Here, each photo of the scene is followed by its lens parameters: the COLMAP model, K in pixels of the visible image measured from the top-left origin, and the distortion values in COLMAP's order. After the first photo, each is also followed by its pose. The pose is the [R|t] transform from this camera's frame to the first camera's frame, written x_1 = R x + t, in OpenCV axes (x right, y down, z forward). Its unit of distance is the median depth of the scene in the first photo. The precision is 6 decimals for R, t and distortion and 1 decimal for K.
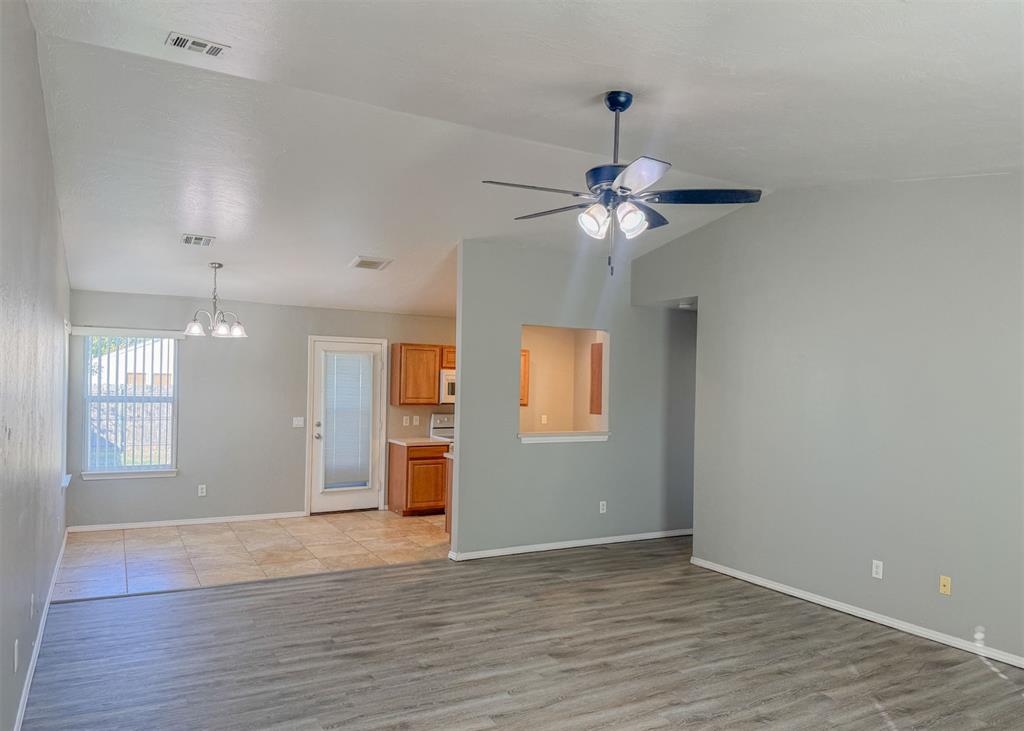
lens RADIAL K [[707.2, 0, 522.4], [0, 707.2, 384.8], [0, 0, 1]] dist [0.159383, -0.321449]
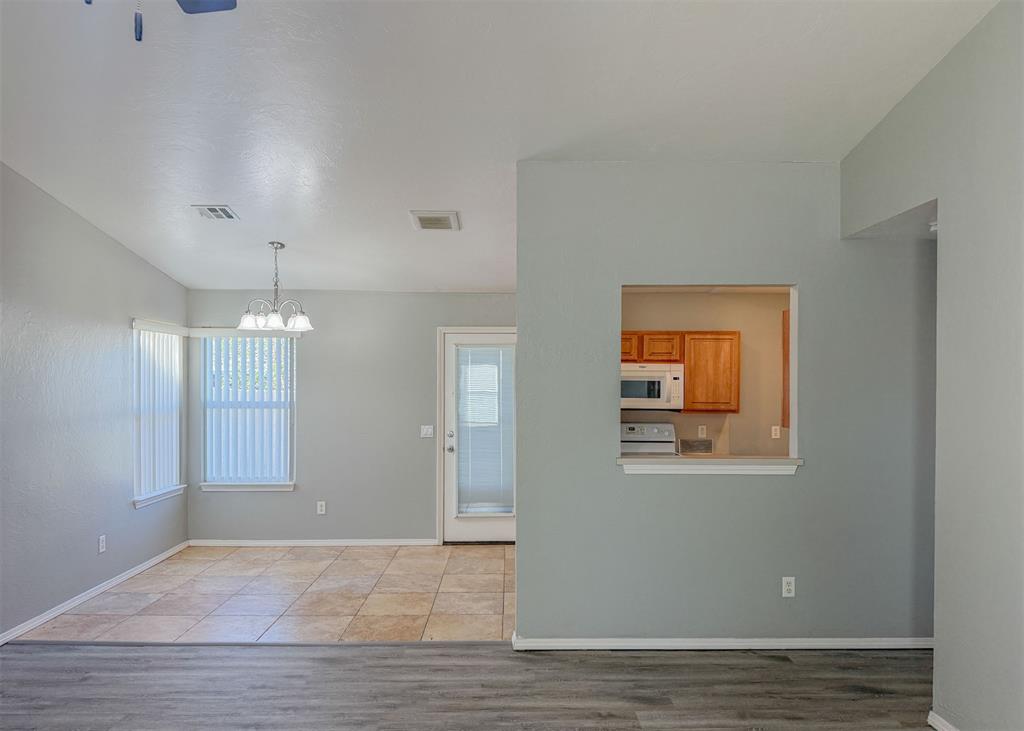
lens RADIAL K [[707.2, 0, 522.4], [0, 707.2, 384.8], [0, 0, 1]] dist [0.159383, -0.321449]
pose [[0.874619, -0.016603, -0.484526, 0.199379], [0.014883, 0.999862, -0.007397, 0.006106], [0.484582, -0.000742, 0.874745, 0.351847]]
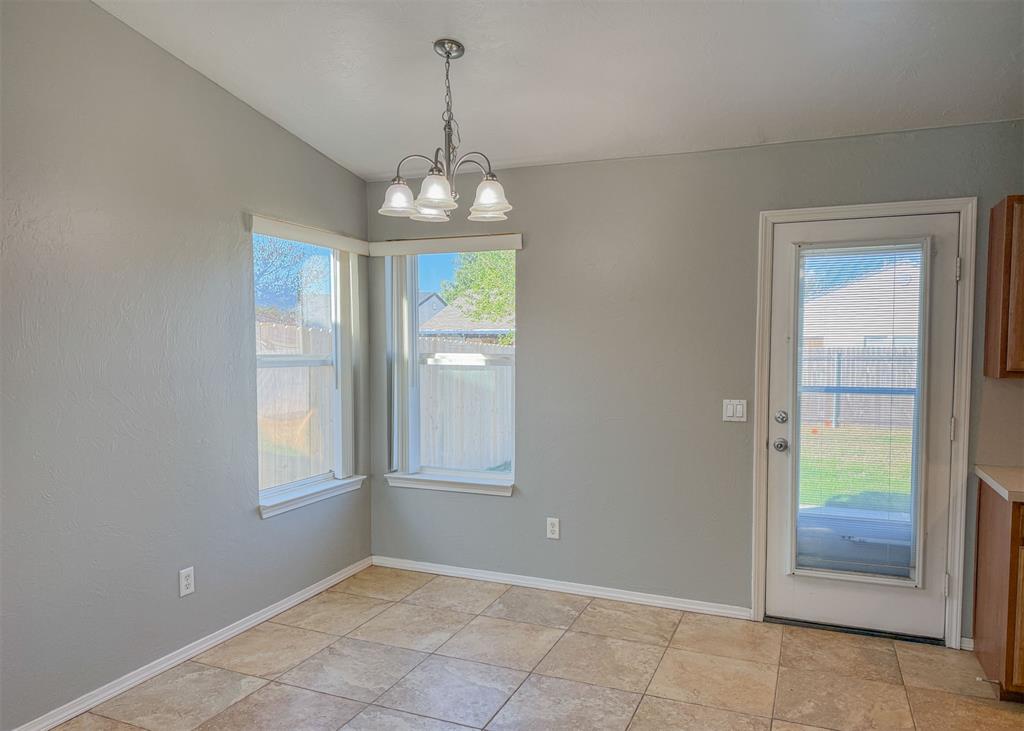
lens RADIAL K [[728.7, 0, 509.5], [0, 728.7, 388.1], [0, 0, 1]] dist [0.099426, -0.142036]
pose [[0.602002, 0.028852, -0.797974, -0.031116], [0.010449, 0.998977, 0.044002, 0.017556], [0.798427, -0.034827, 0.601084, 0.650098]]
